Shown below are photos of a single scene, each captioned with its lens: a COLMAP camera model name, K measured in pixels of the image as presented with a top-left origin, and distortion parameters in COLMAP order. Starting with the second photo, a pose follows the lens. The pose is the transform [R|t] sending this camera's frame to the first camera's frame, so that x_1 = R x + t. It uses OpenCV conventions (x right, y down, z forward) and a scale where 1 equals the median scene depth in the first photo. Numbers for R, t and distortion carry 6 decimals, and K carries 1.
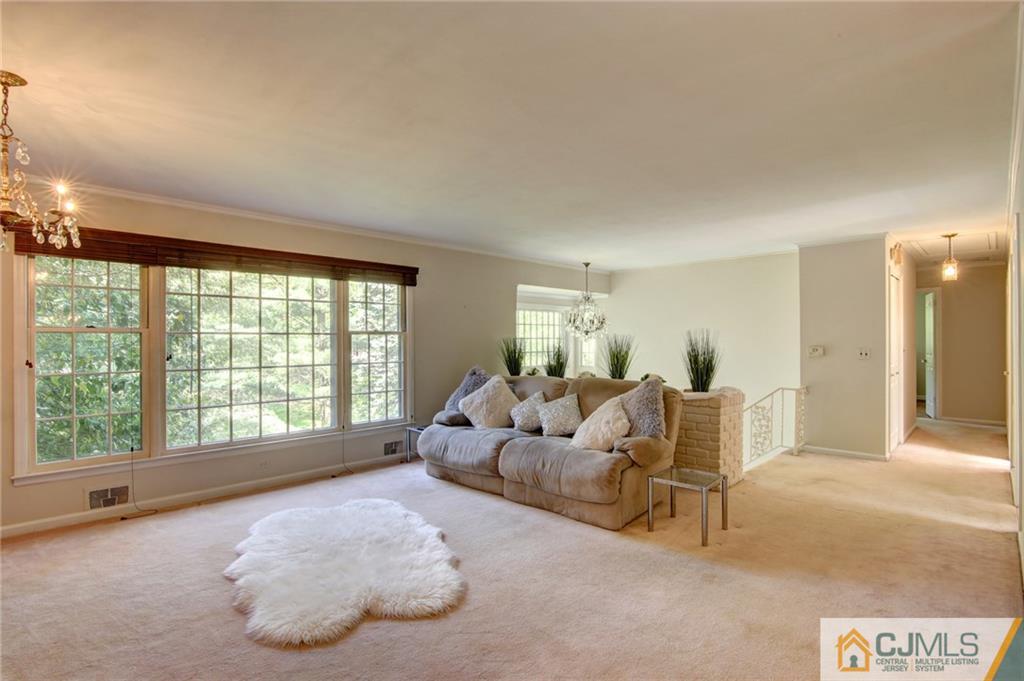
lens RADIAL K [[502.5, 0, 511.4], [0, 502.5, 346.1], [0, 0, 1]] dist [-0.014639, -0.000796]
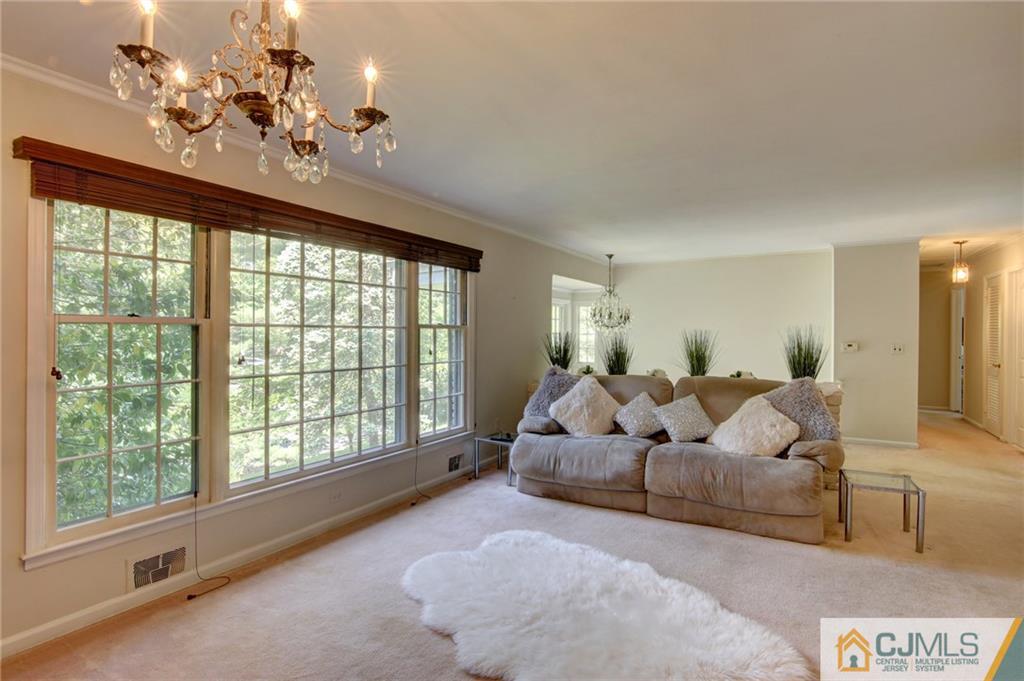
lens RADIAL K [[502.5, 0, 515.3], [0, 502.5, 342.6], [0, 0, 1]] dist [-0.014639, -0.000796]
pose [[0.970663, -0.001136, 0.240442, -0.434119], [-0.000102, 0.999987, 0.005134, -0.004640], [-0.240444, -0.005008, 0.970650, 0.196445]]
